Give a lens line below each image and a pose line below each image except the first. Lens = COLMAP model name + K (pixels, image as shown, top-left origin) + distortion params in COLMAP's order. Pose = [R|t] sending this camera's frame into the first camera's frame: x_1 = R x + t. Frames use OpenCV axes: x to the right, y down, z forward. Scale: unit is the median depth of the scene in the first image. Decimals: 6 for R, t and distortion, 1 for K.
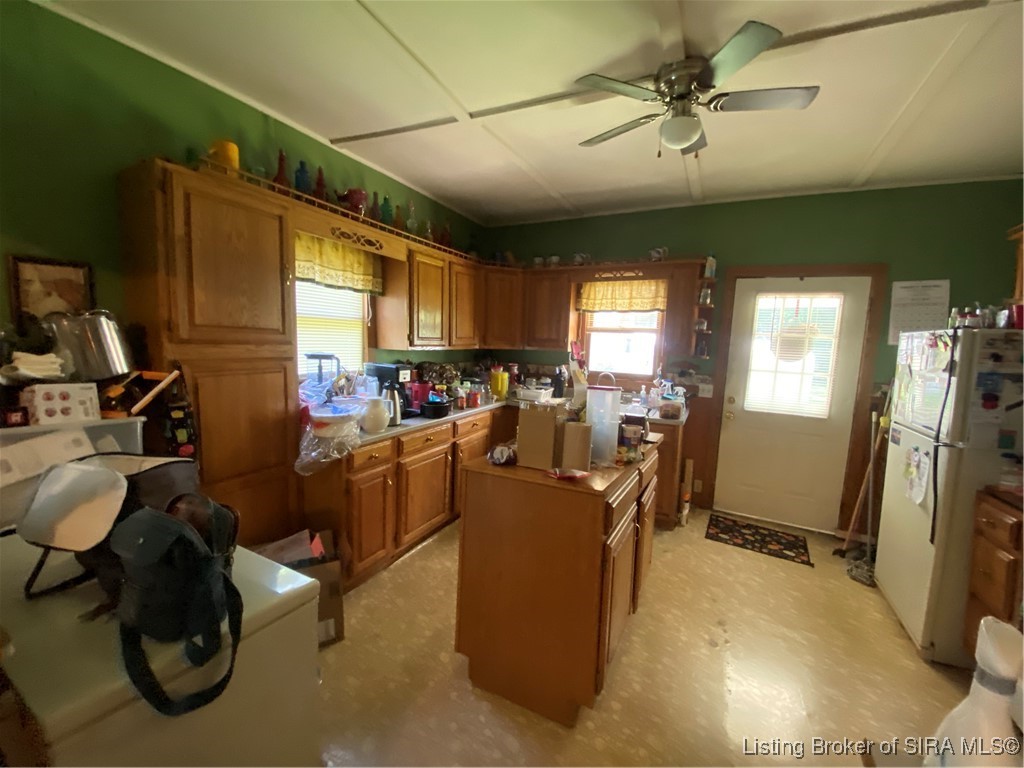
lens RADIAL K [[413.5, 0, 511.9], [0, 413.5, 383.7], [0, 0, 1]] dist [-0.011867, -0.002447]
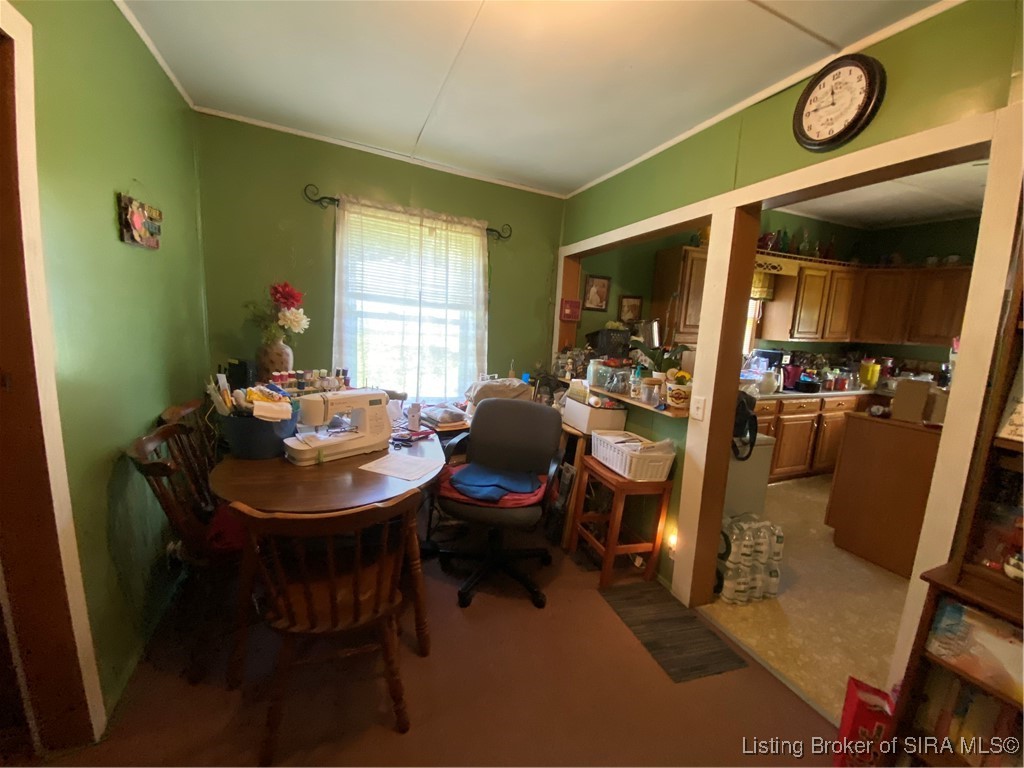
lens RADIAL K [[413.5, 0, 507.2], [0, 413.5, 385.9], [0, 0, 1]] dist [-0.011867, -0.002447]
pose [[0.744206, 0.103688, -0.659853, -0.030386], [-0.083178, 0.994574, 0.062475, 0.053339], [0.662751, 0.008391, 0.748793, -0.571606]]
